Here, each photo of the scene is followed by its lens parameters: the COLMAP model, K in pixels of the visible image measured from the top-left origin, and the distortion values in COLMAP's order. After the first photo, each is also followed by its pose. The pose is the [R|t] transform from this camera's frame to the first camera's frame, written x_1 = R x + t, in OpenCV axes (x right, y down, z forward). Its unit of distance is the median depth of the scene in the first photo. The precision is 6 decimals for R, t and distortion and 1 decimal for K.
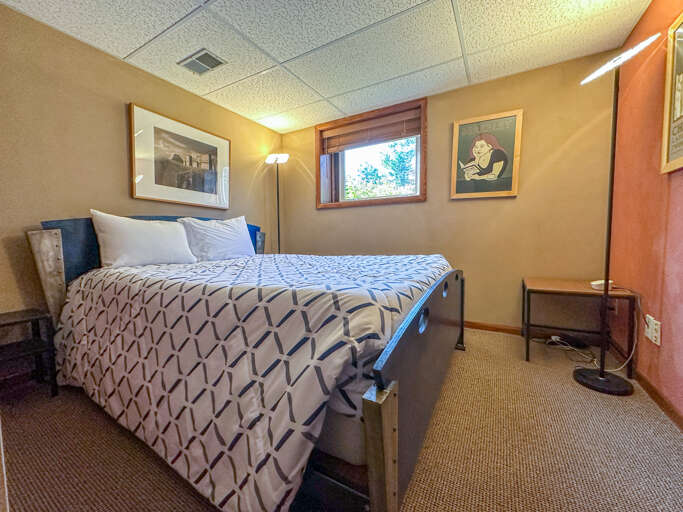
lens RADIAL K [[270.4, 0, 342.0], [0, 270.4, 254.0], [0, 0, 1]] dist [0.007164, -0.000033]
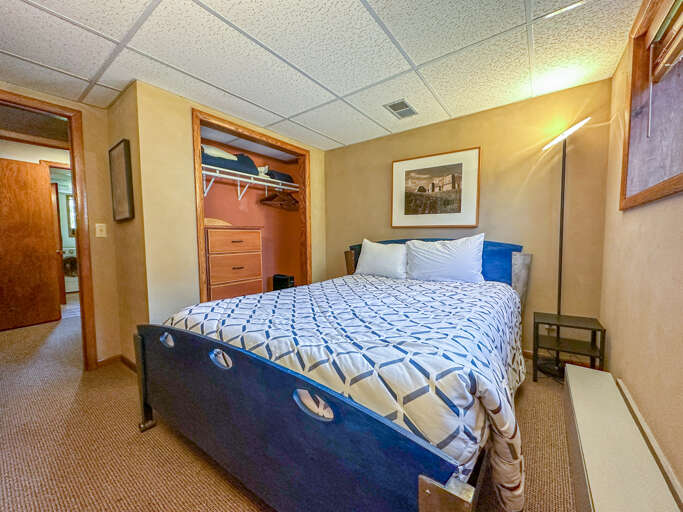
lens RADIAL K [[270.4, 0, 341.8], [0, 270.4, 256.5], [0, 0, 1]] dist [0.007164, -0.000033]
pose [[-0.101243, 0.078508, -0.991759, 0.617289], [-0.049110, 0.995272, 0.083799, -0.141326], [0.993649, 0.057190, -0.096909, 0.779763]]
